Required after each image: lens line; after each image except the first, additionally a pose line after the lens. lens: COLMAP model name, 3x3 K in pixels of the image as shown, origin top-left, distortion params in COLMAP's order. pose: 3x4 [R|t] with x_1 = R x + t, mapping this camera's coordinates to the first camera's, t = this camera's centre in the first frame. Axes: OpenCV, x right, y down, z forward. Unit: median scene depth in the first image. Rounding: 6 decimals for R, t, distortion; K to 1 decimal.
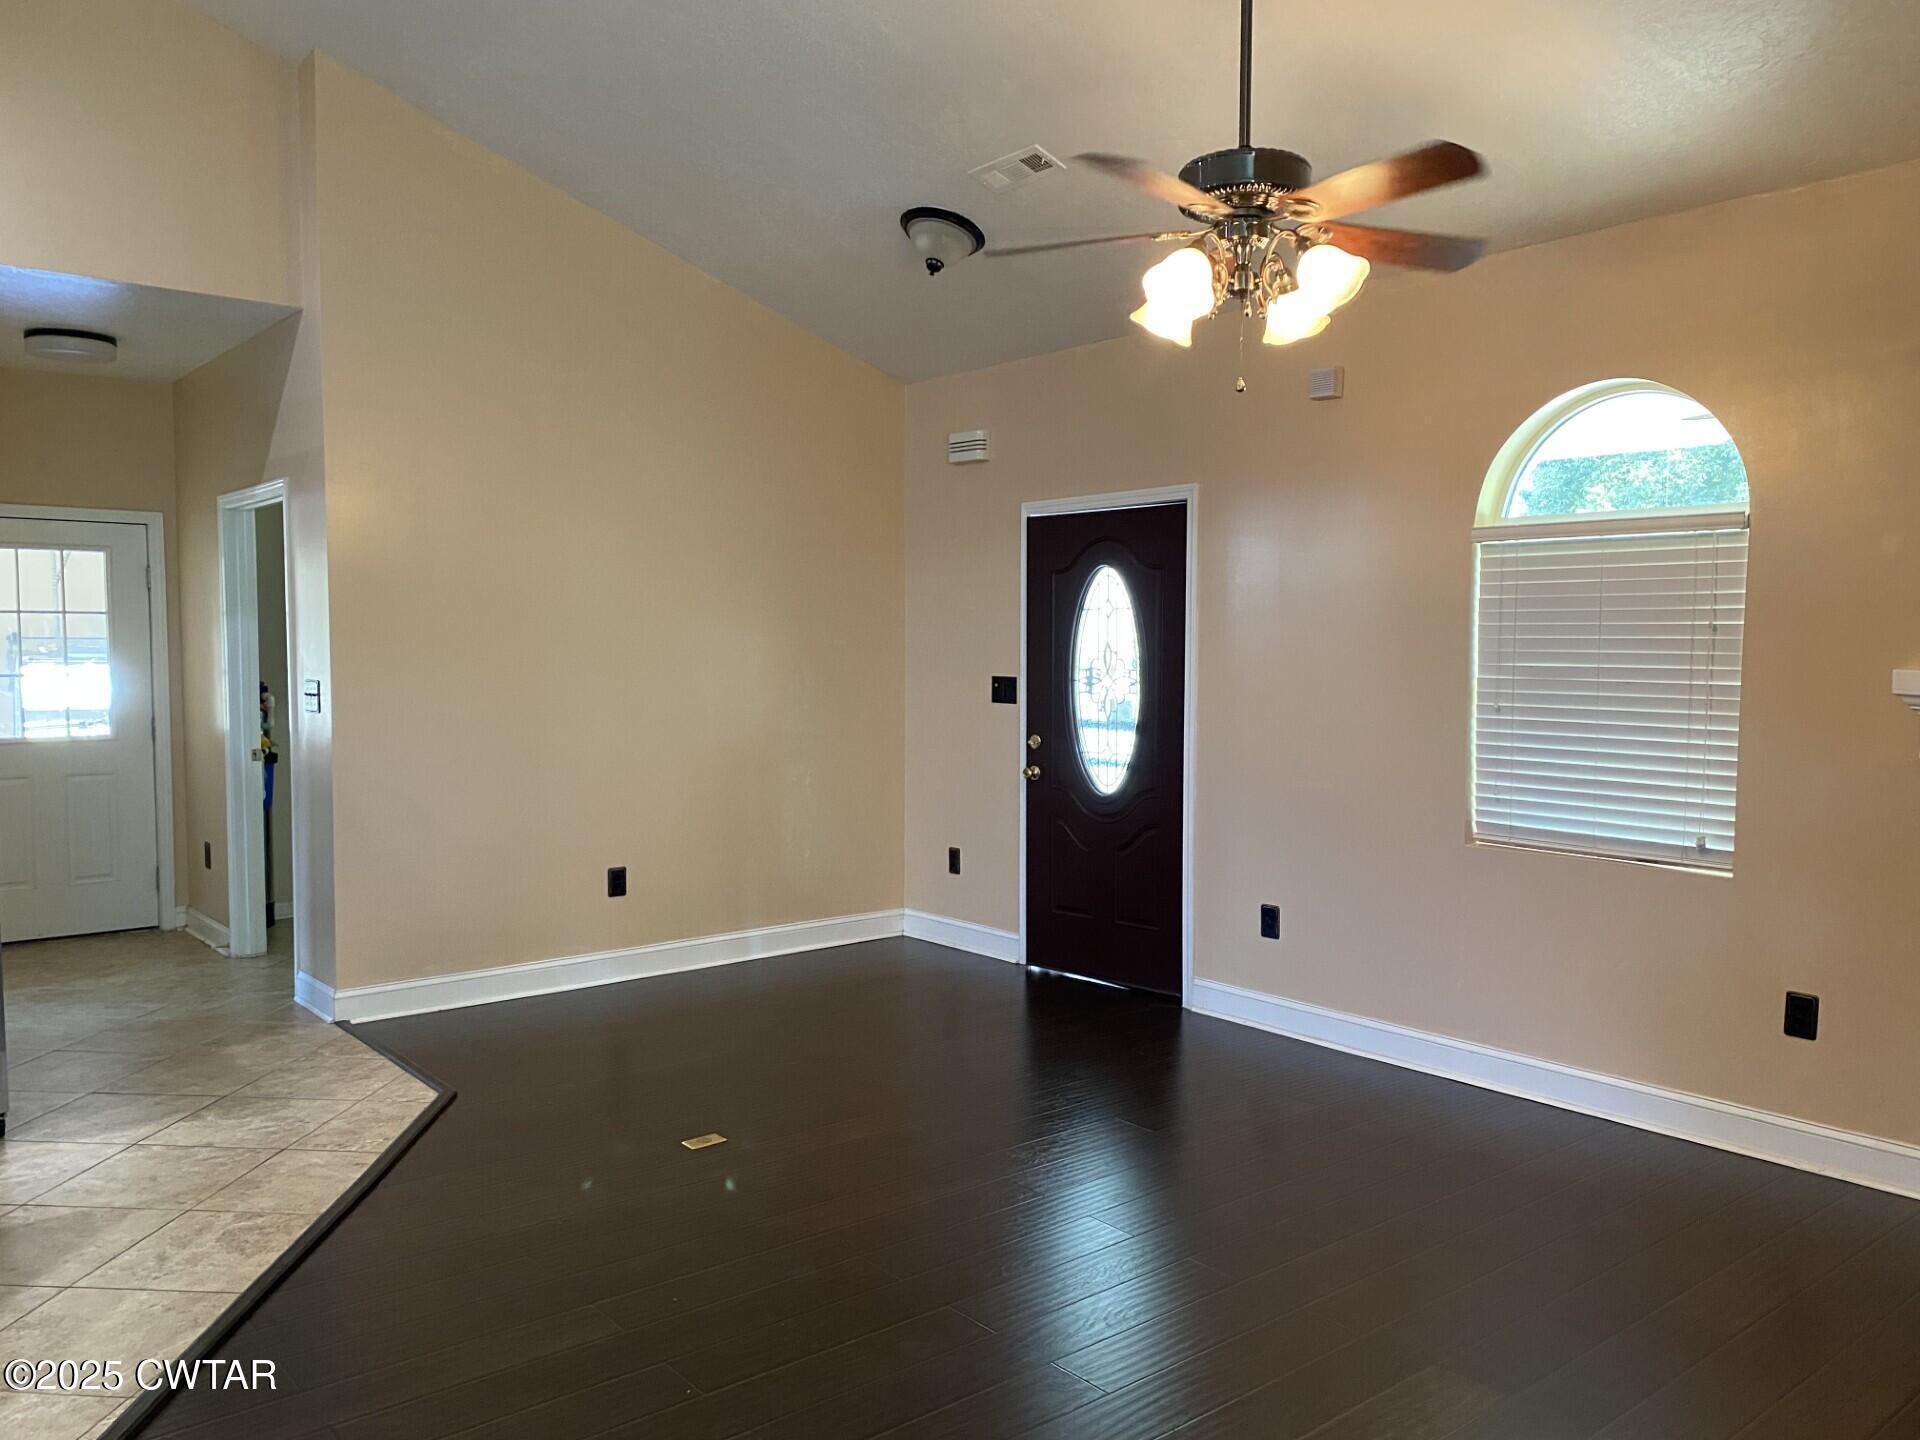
lens RADIAL K [[1459.0, 0, 960.0], [0, 1459.0, 720.0], [0, 0, 1]] dist [0.103284, -0.132110]
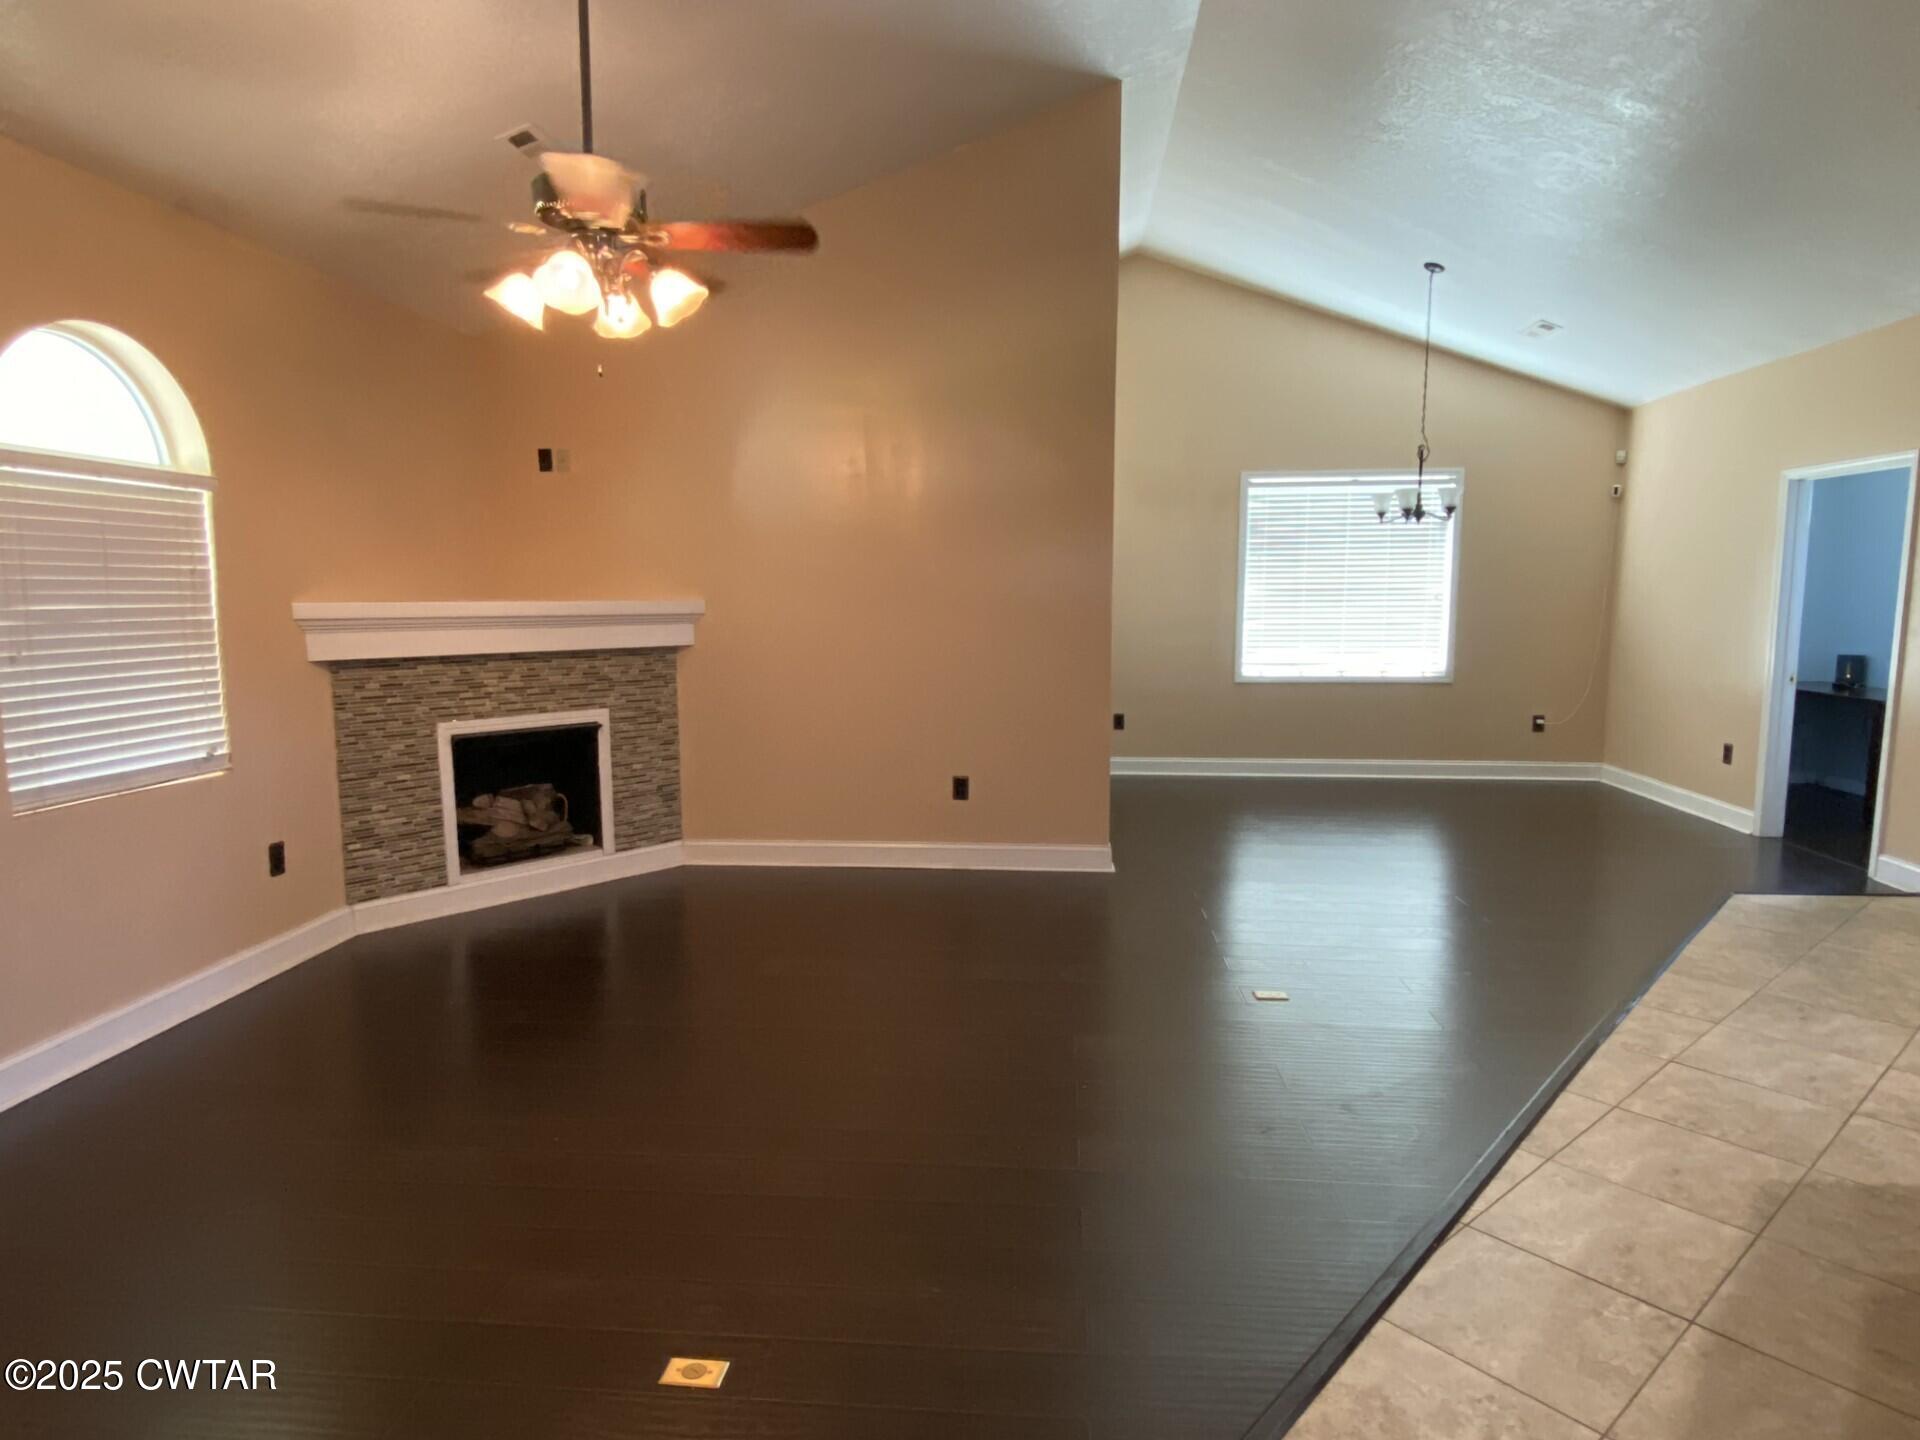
lens RADIAL K [[1042.6, 0, 960.0], [0, 1042.6, 720.0], [0, 0, 1]] dist [0.039451, -0.035116]
pose [[-0.704205, -0.092281, 0.703974, -0.526844], [0.034264, 0.985945, 0.163519, -0.061313], [-0.709170, 0.139272, -0.691145, 1.151476]]
